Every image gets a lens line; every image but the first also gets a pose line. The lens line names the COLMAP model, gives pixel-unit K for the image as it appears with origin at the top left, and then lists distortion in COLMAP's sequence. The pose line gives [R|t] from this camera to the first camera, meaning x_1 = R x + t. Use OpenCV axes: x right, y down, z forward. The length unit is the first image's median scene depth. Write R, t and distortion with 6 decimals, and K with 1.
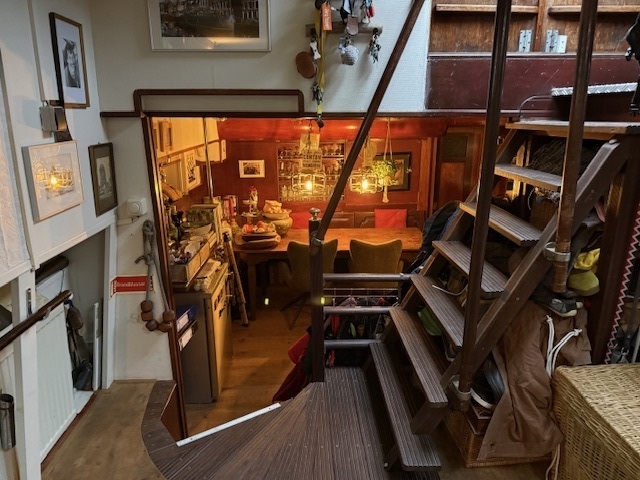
lens RADIAL K [[444.7, 0, 320.0], [0, 444.7, 240.0], [0, 0, 1]] dist [0.222697, -0.000001]
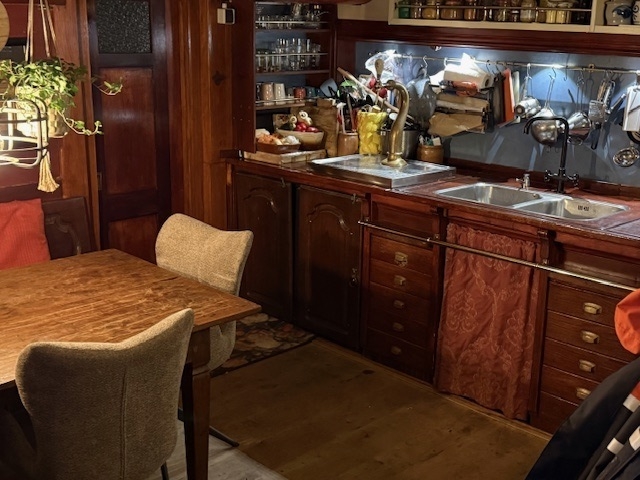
lens RADIAL K [[830.5, 0, 320.0], [0, 830.5, 240.0], [0, 0, 1]] dist [0.123295, -0.023568]
pose [[0.729180, -0.158539, 0.665704, -0.116167], [0.138949, 0.986830, 0.082817, -0.073444], [-0.670067, 0.032110, 0.741606, 0.435912]]
